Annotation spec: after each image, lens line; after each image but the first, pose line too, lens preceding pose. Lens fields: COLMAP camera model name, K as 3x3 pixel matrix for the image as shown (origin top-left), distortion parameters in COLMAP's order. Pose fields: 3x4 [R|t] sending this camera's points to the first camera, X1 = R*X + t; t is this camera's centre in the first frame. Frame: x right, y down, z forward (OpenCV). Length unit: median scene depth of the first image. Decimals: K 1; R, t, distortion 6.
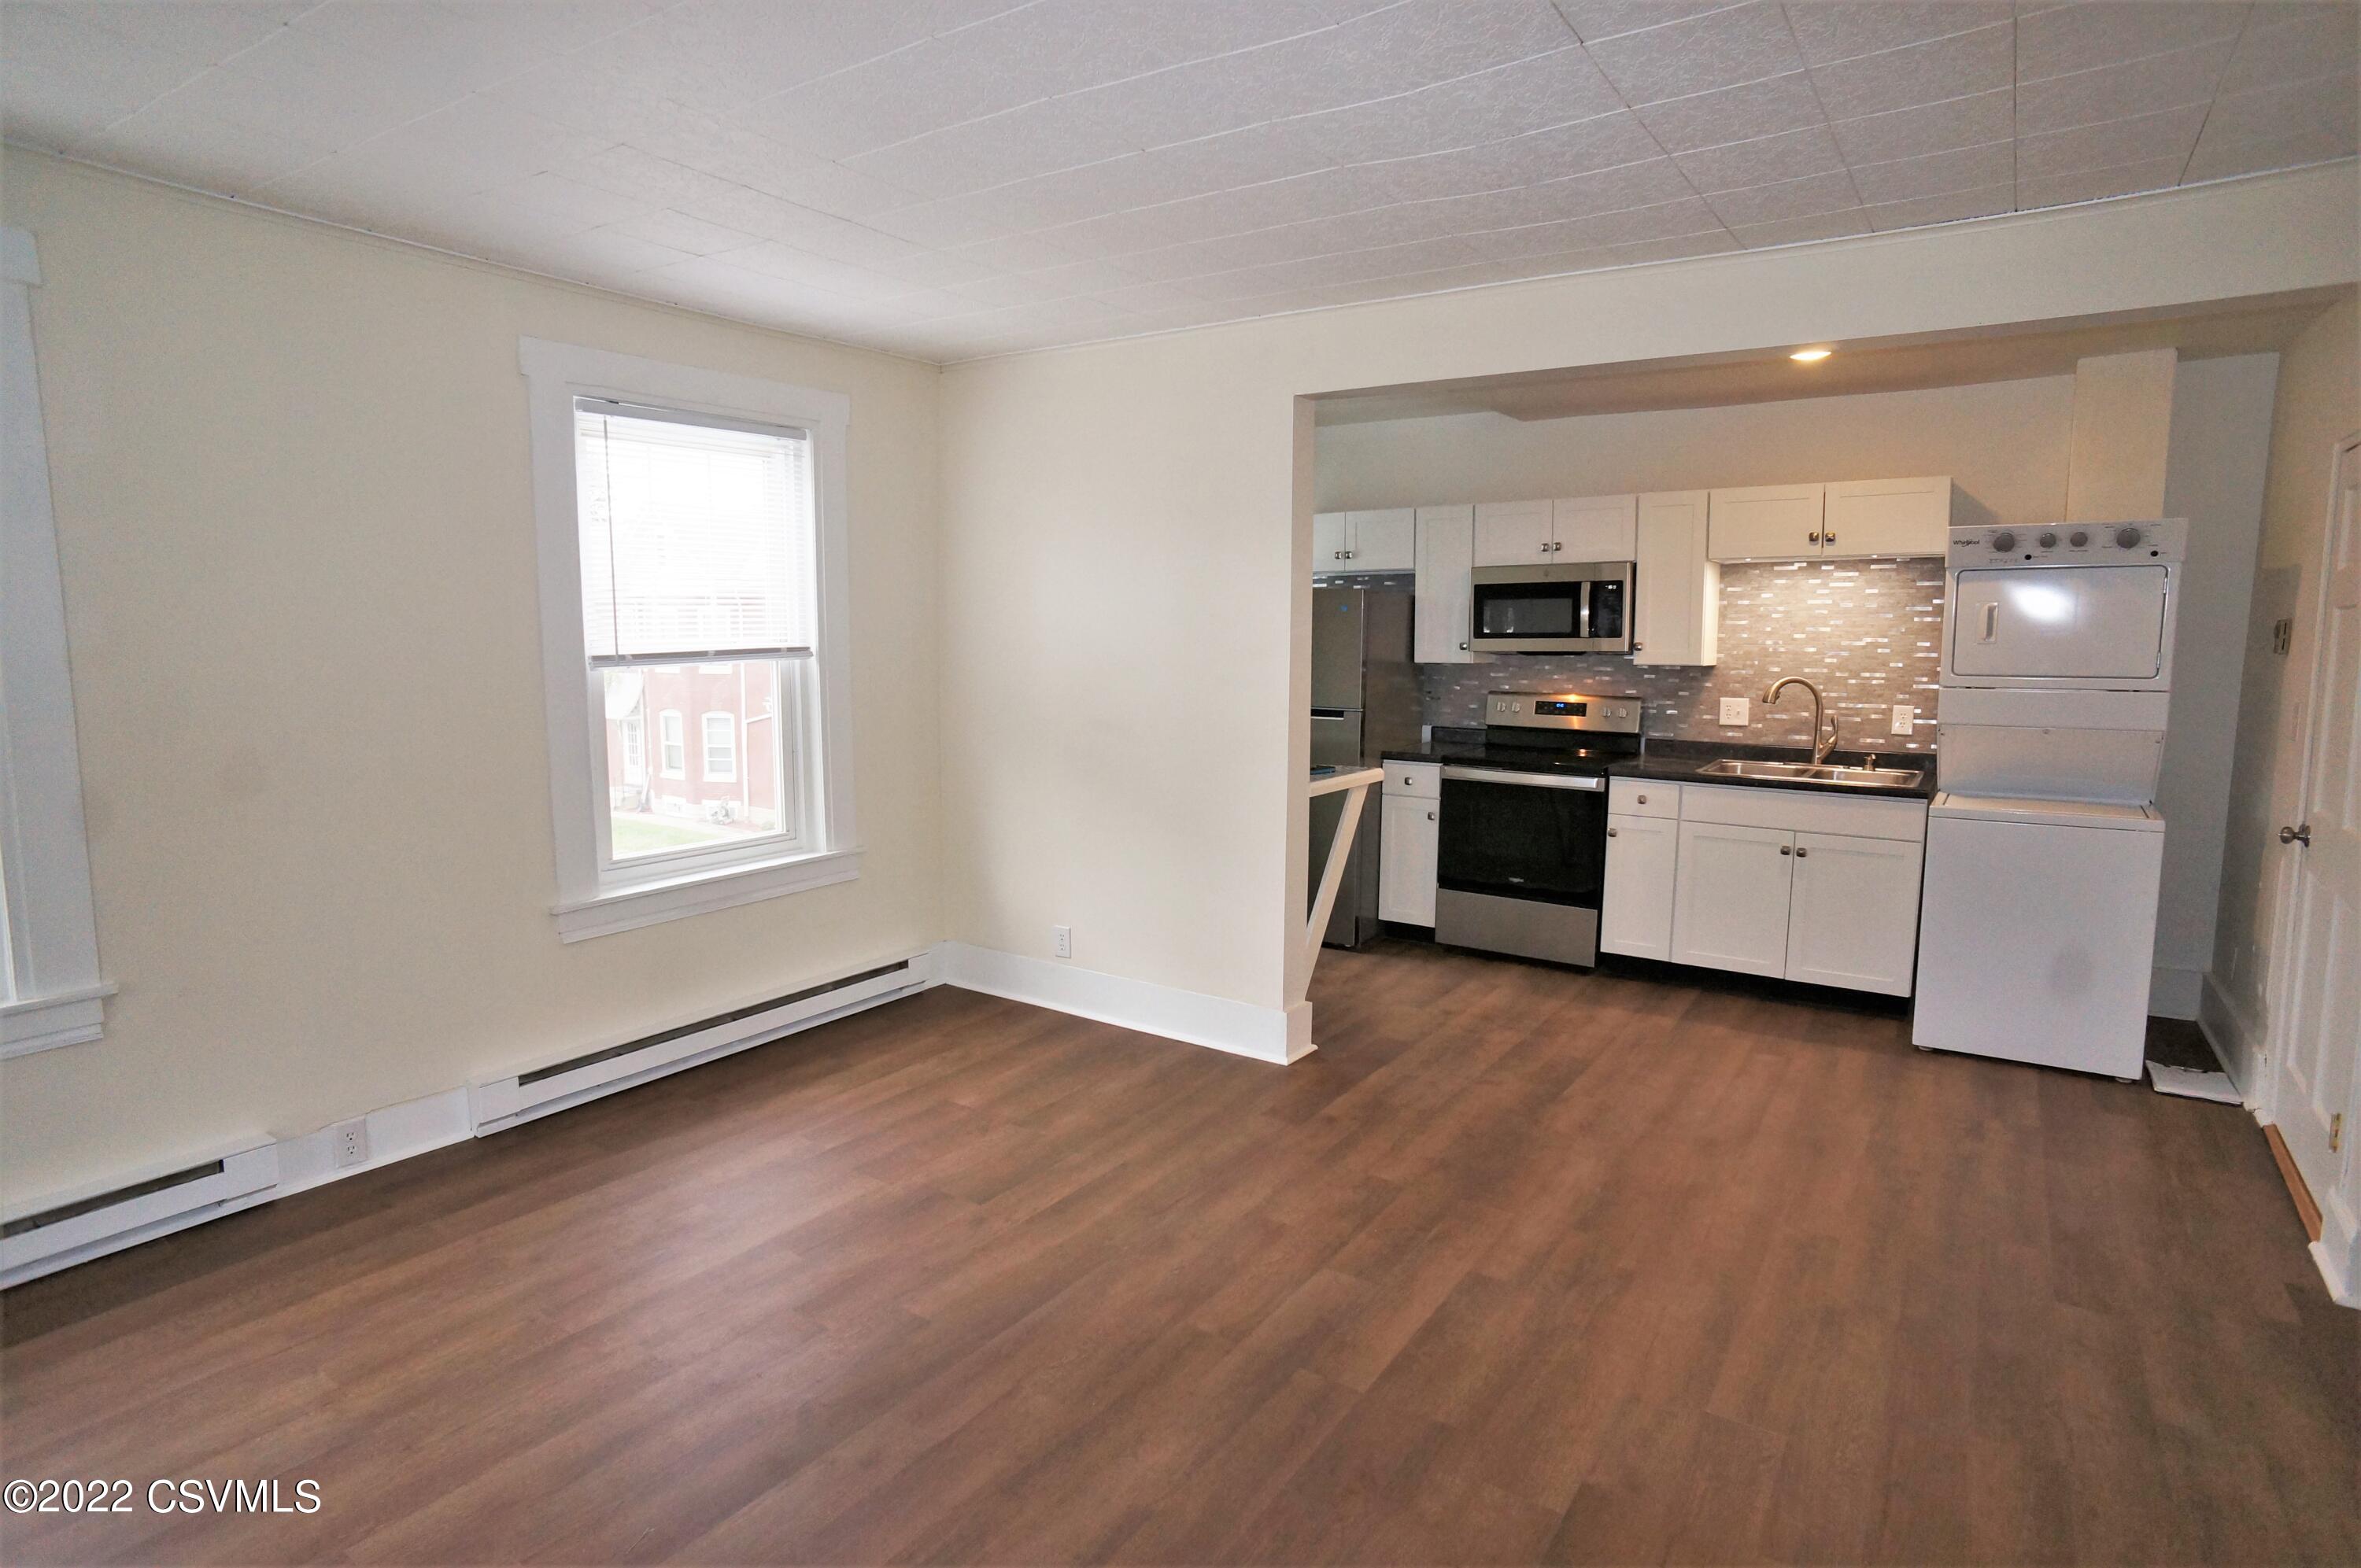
lens RADIAL K [[1232.0, 0, 1180.5], [0, 1232.0, 784.0], [0, 0, 1]] dist [-0.079375, 0.048114]
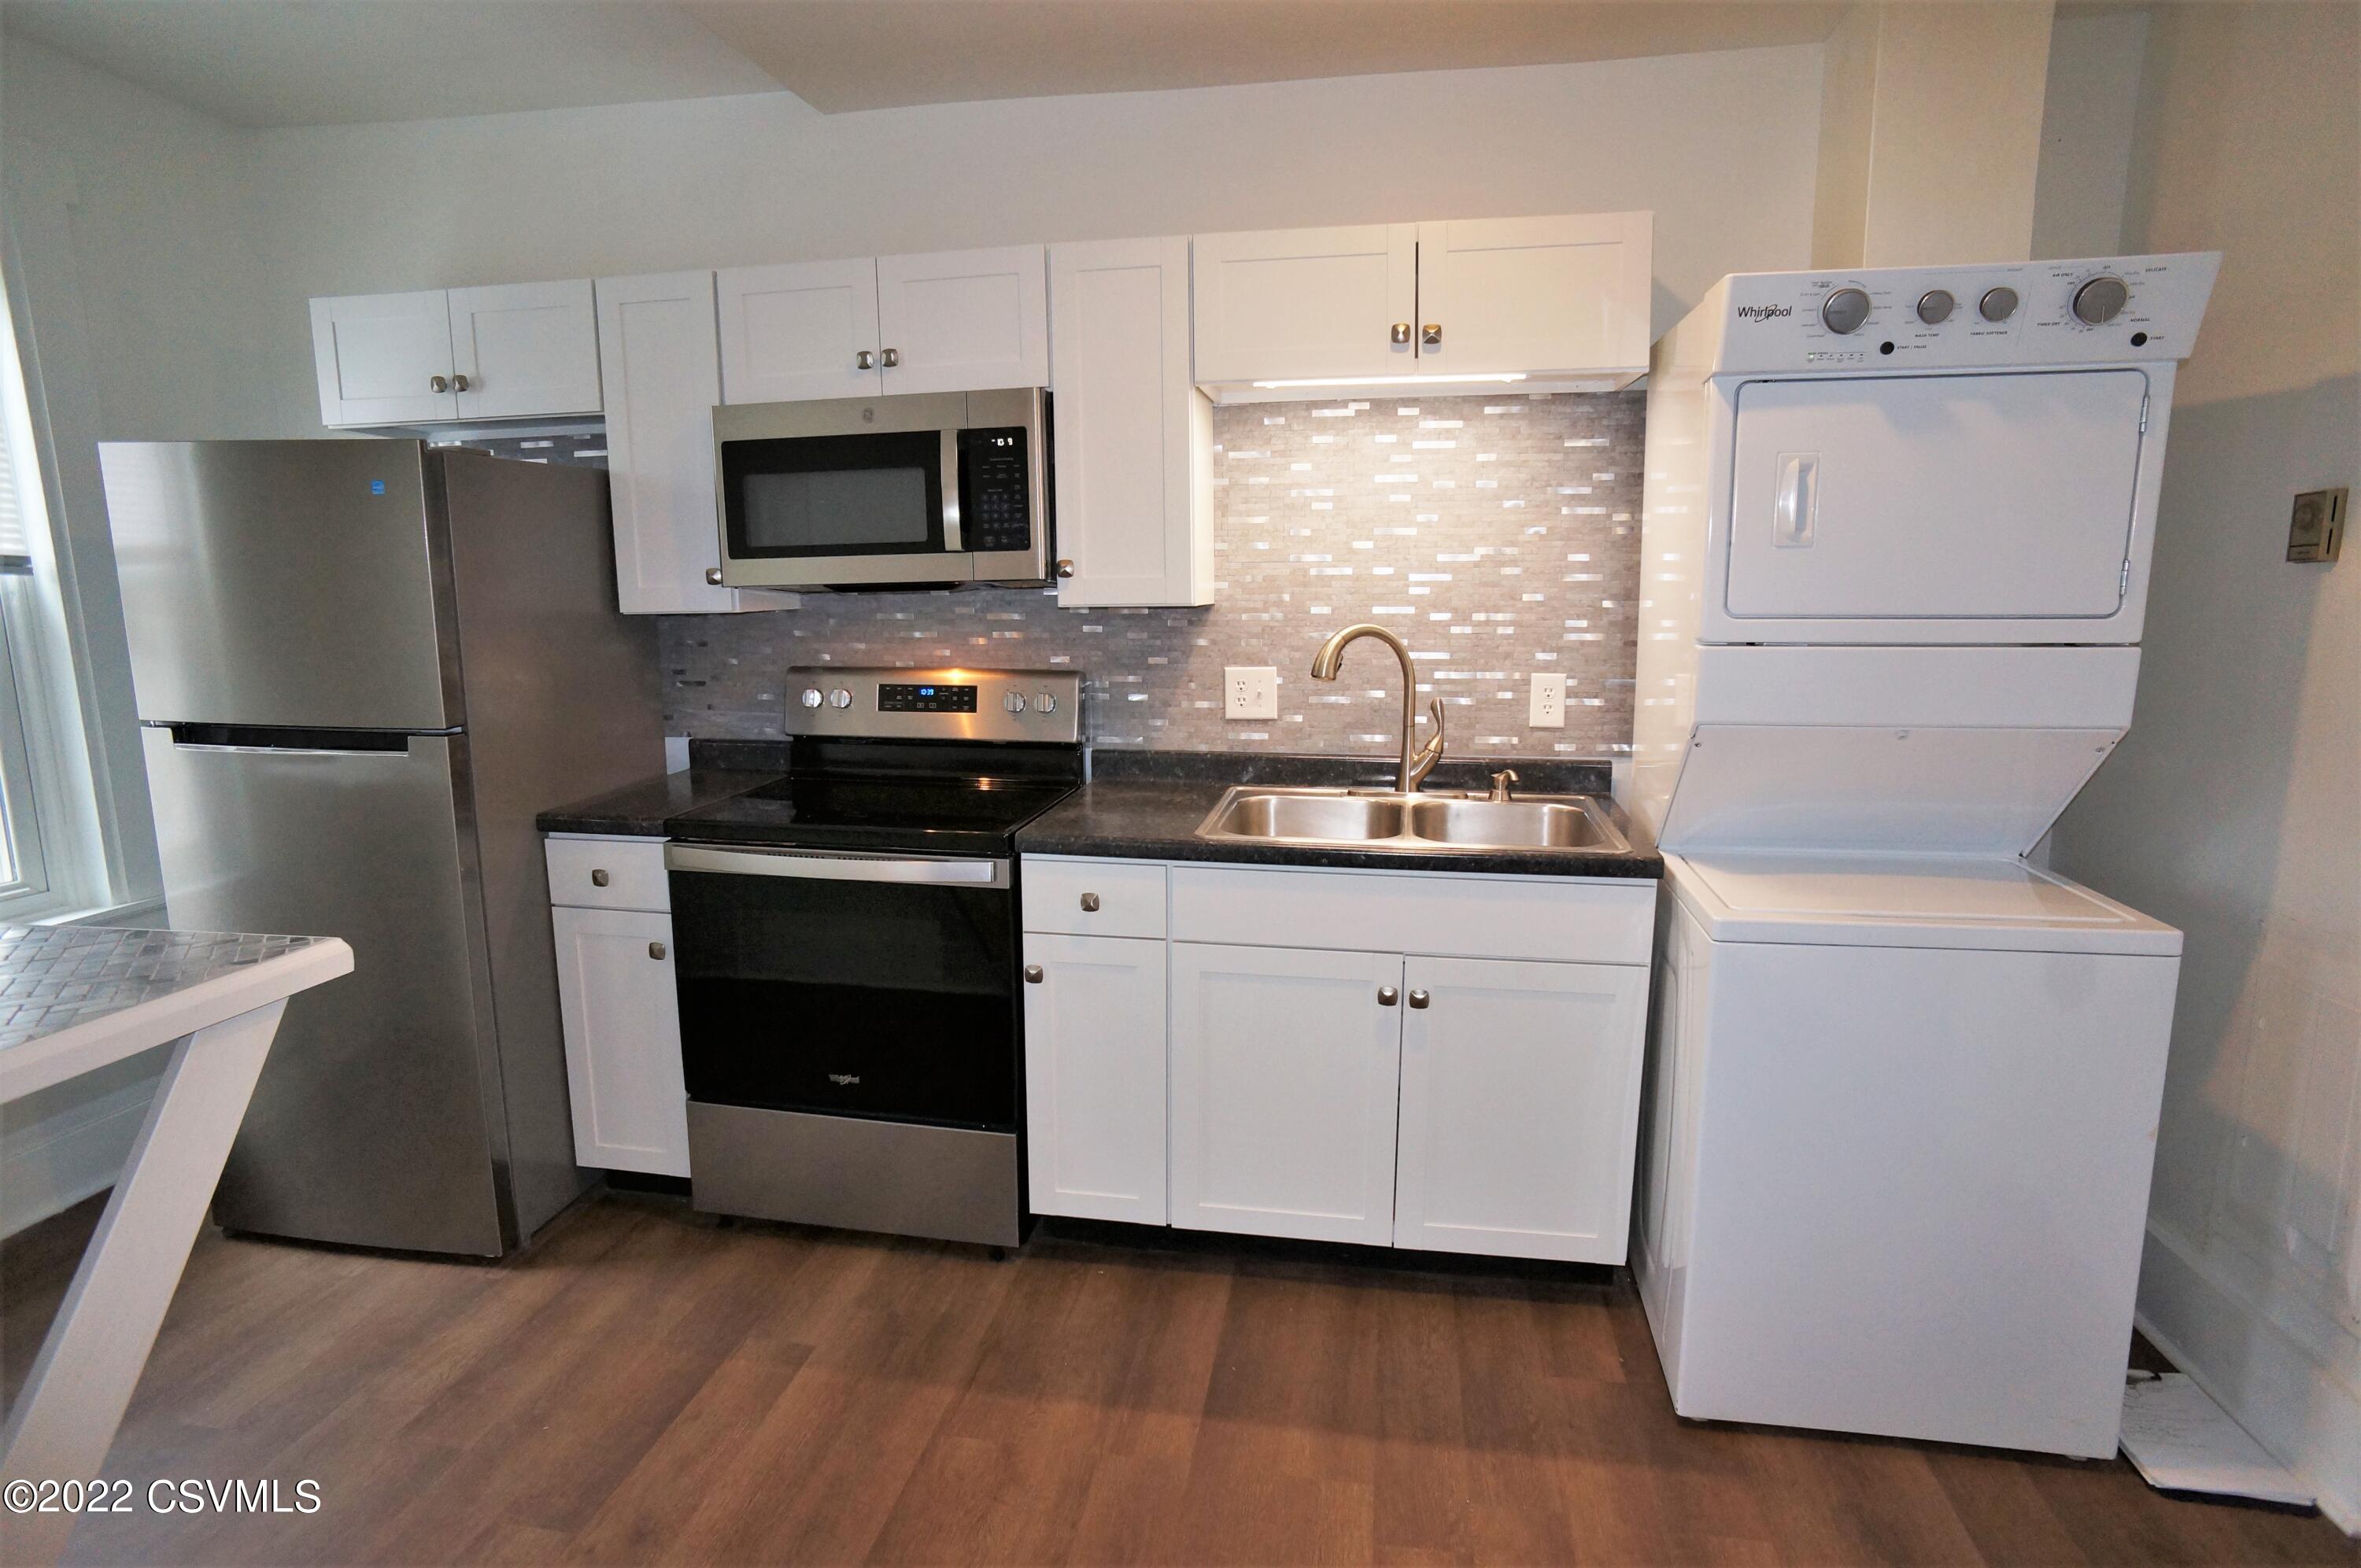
lens RADIAL K [[1232.0, 0, 1180.5], [0, 1232.0, 784.0], [0, 0, 1]] dist [-0.079375, 0.048114]
pose [[0.910955, -0.075197, 0.405595, 0.216479], [0.057262, 0.996777, 0.056194, -0.053383], [-0.408513, -0.027965, 0.912324, 0.543163]]
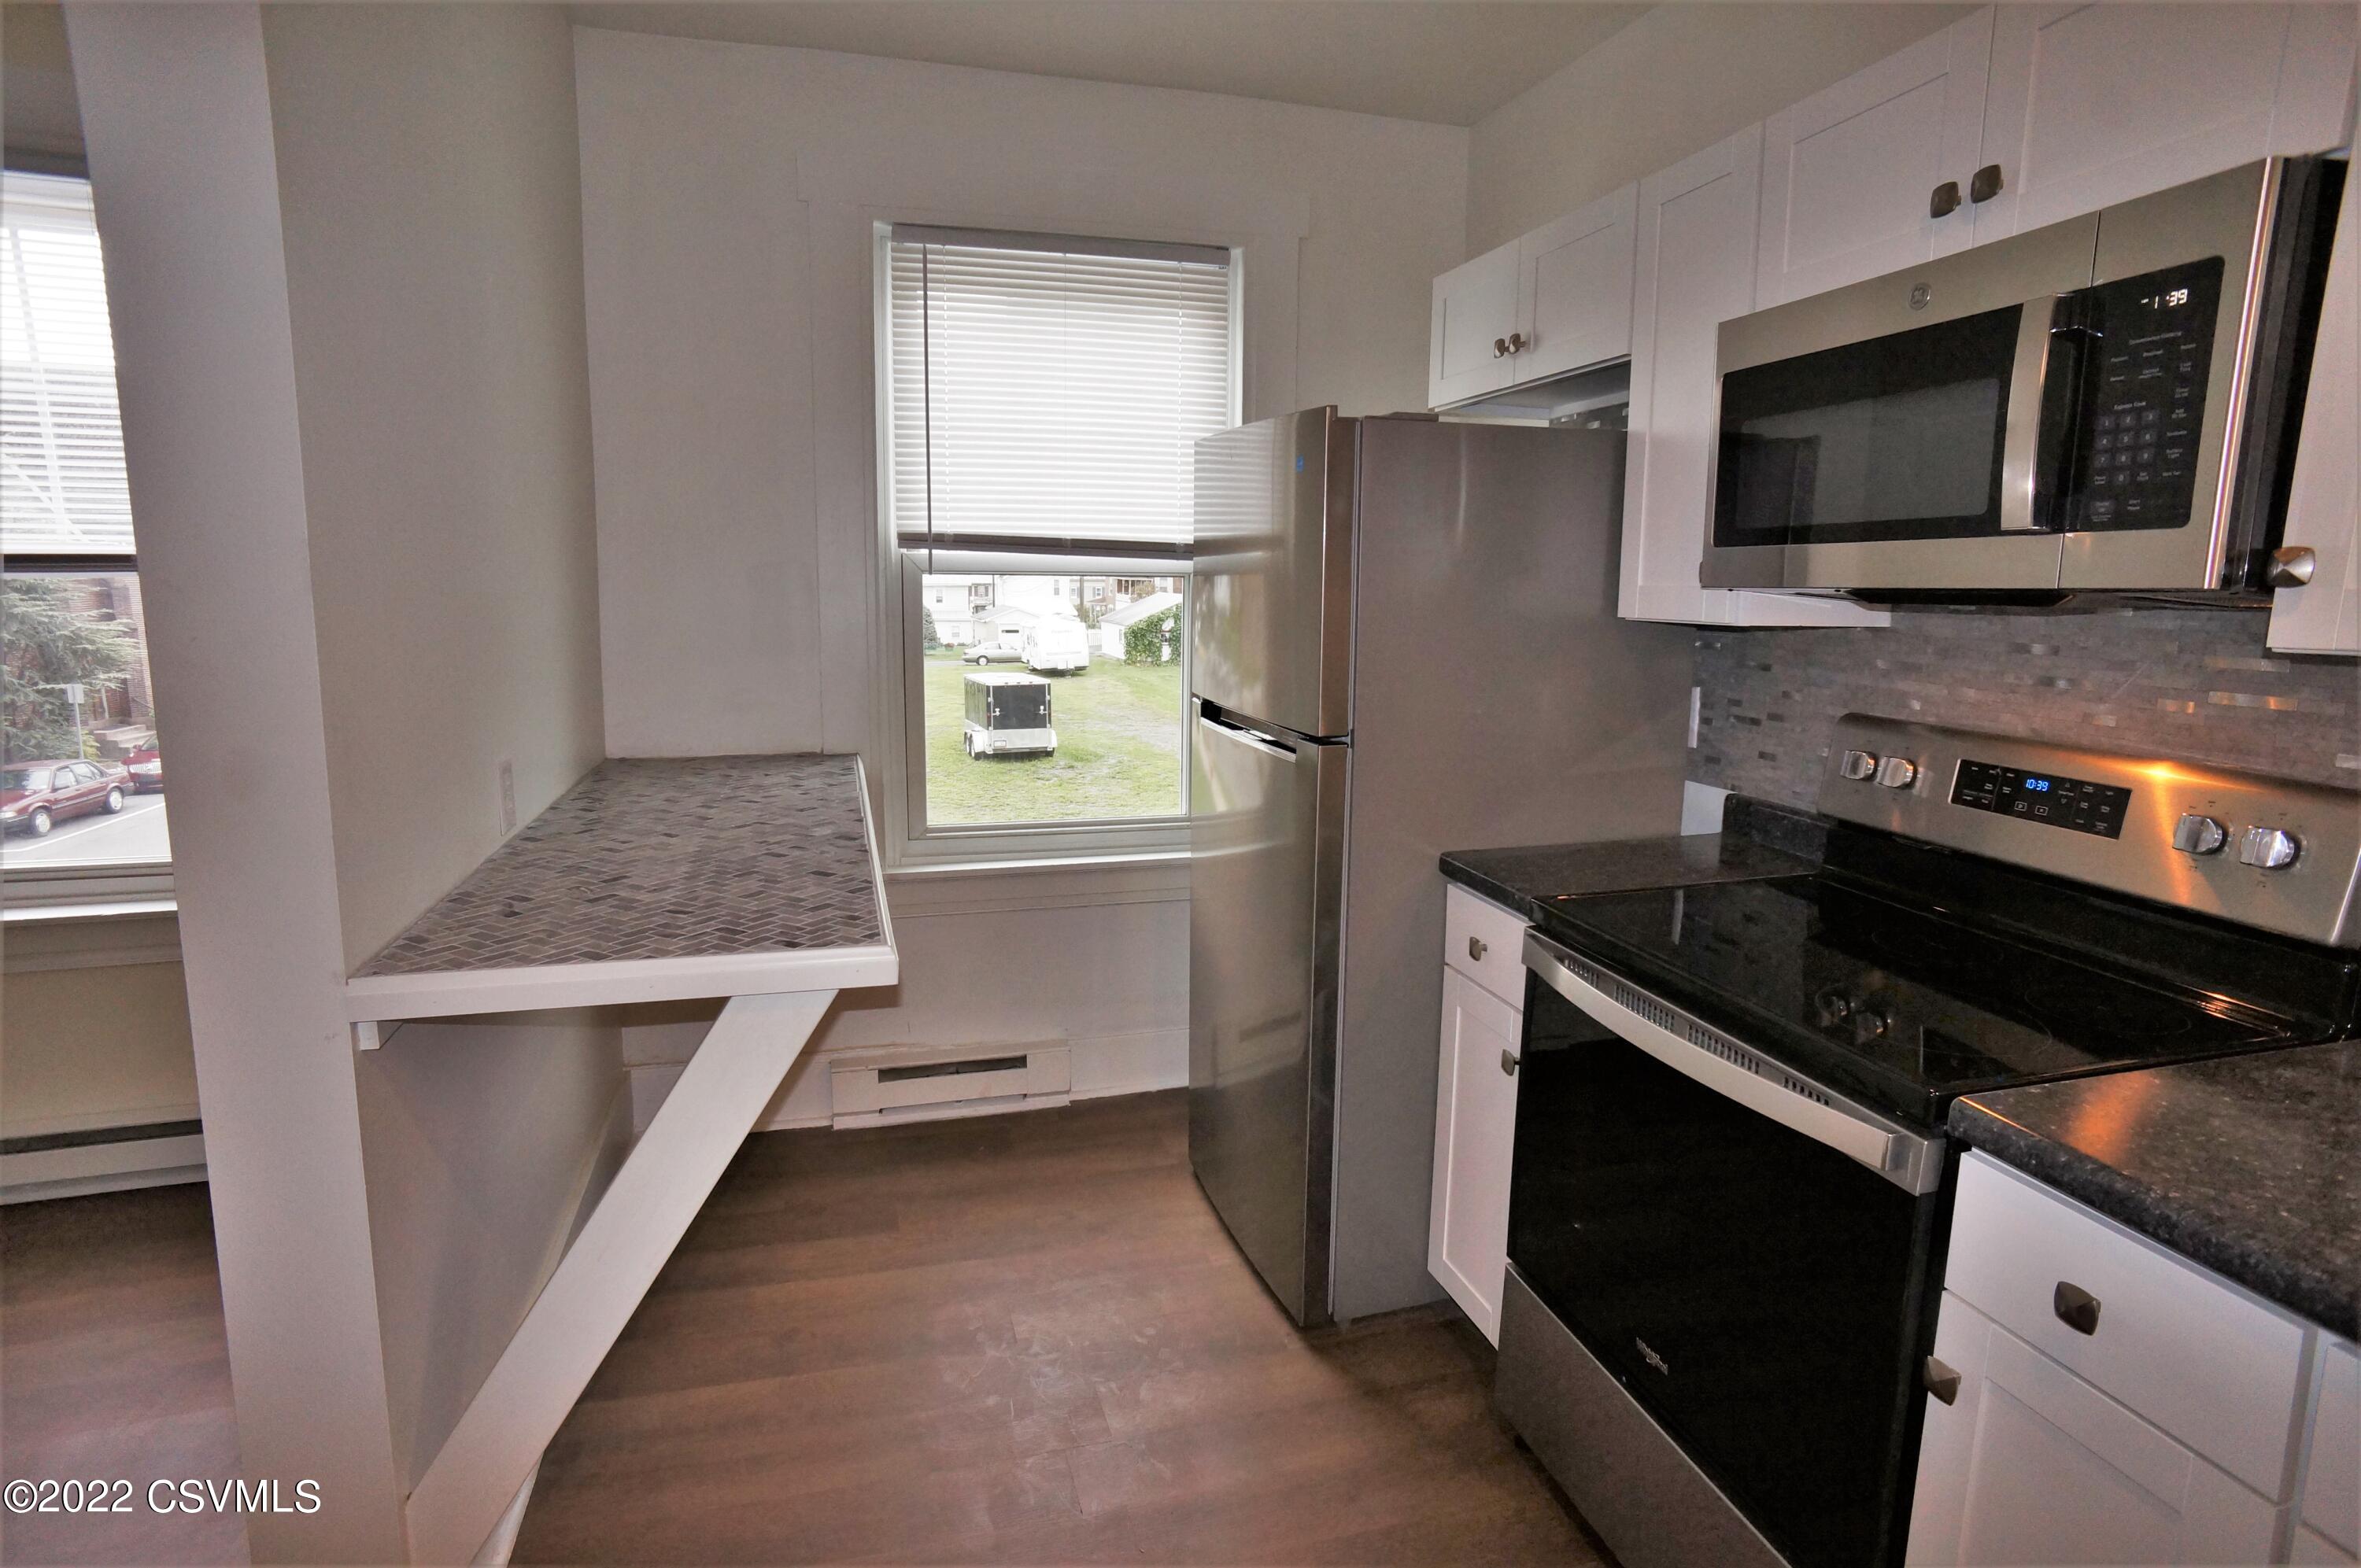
lens RADIAL K [[1232.0, 0, 1180.5], [0, 1232.0, 784.0], [0, 0, 1]] dist [-0.079375, 0.048114]
pose [[0.764854, 0.113845, -0.634064, 0.366026], [-0.086804, 0.993498, 0.073672, -0.073994], [0.638329, -0.001309, 0.769763, 0.719687]]
